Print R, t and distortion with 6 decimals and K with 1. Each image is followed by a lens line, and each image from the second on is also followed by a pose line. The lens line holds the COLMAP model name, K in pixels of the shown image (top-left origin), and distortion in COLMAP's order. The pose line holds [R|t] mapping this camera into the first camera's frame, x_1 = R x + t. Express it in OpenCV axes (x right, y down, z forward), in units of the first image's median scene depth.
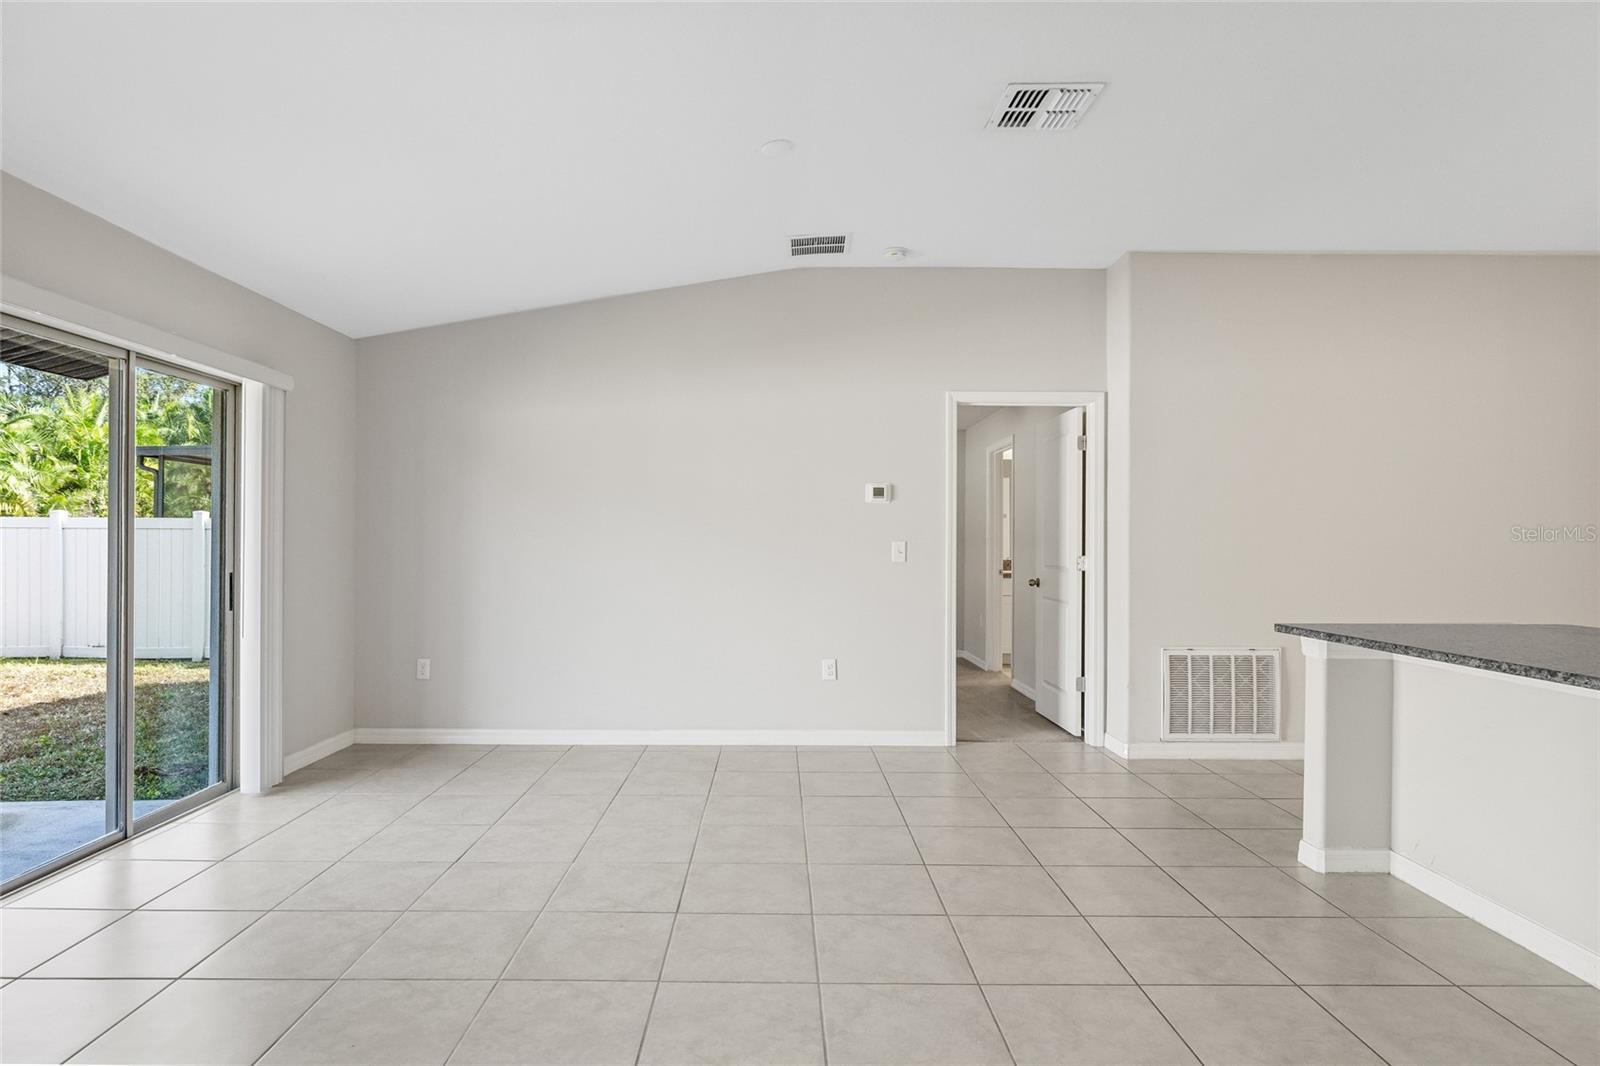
lens RADIAL K [[861.9, 0, 794.3], [0, 861.9, 542.7], [0, 0, 1]] dist [-0.003508, 0.000388]
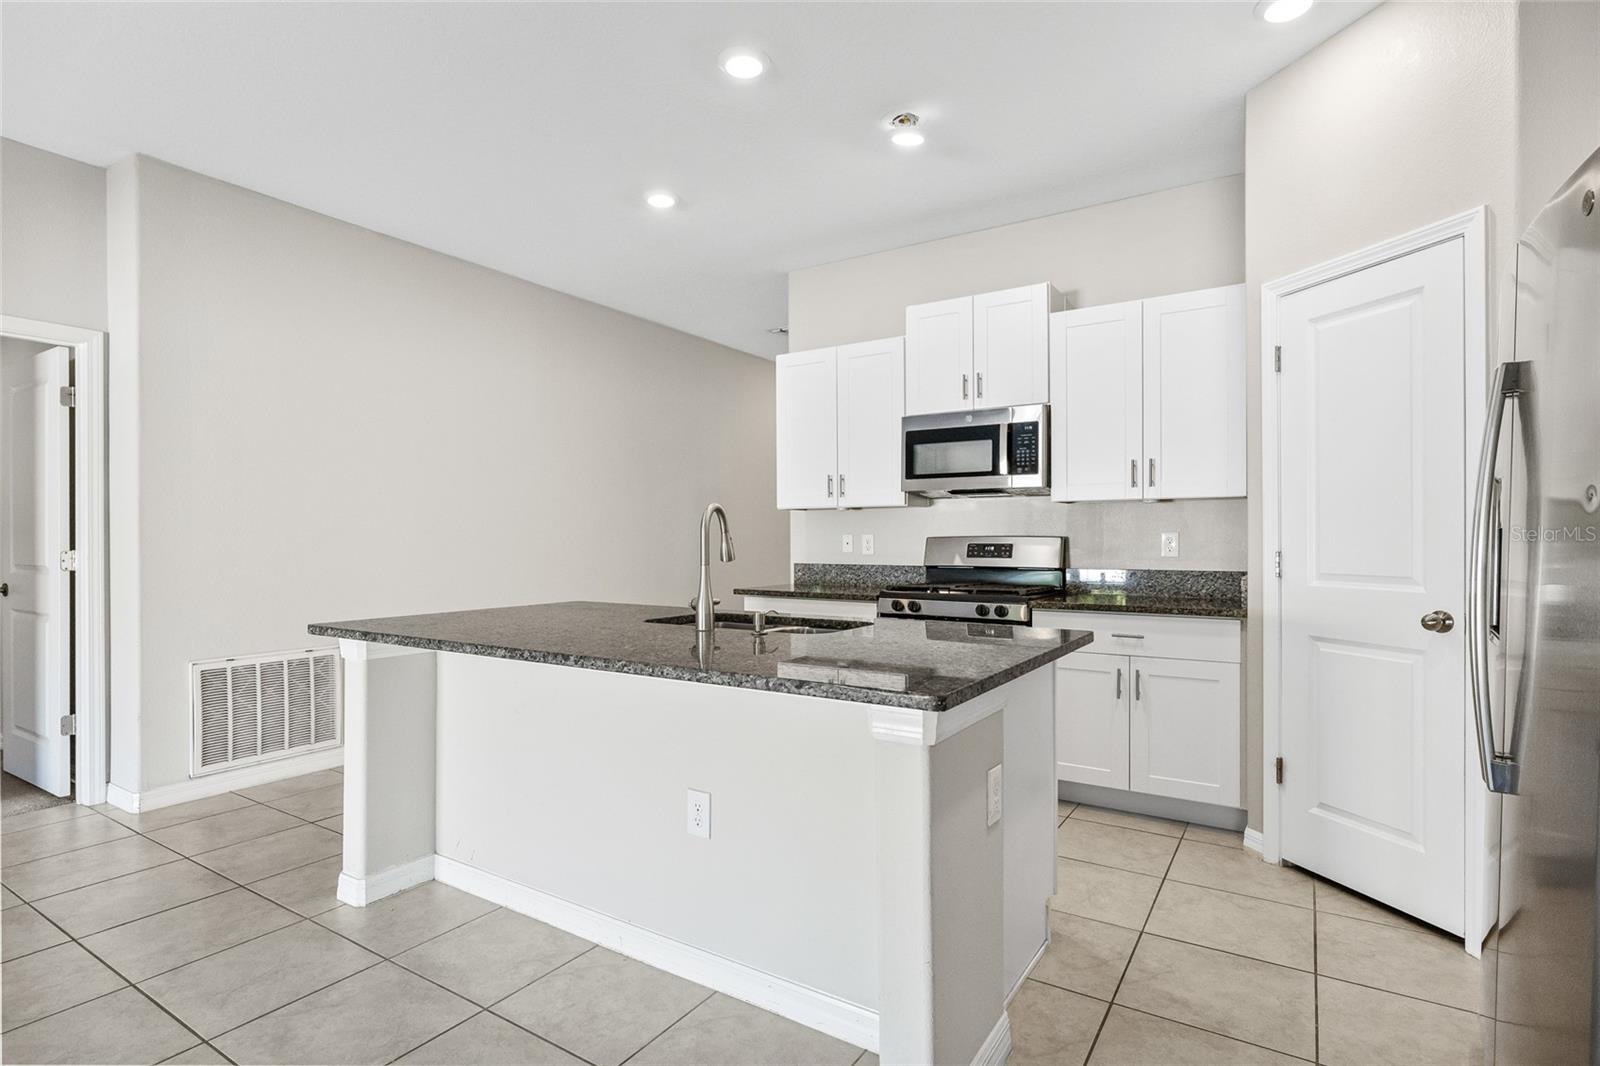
lens RADIAL K [[799.1, 0, 800.0], [0, 799.1, 533.0], [0, 0, 1]] dist [-0.003033, -0.000685]
pose [[0.540836, 0.000722, 0.841128, 0.146947], [0.005019, 0.999979, -0.004086, 0.009517], [-0.841113, 0.006432, 0.540821, 0.159574]]
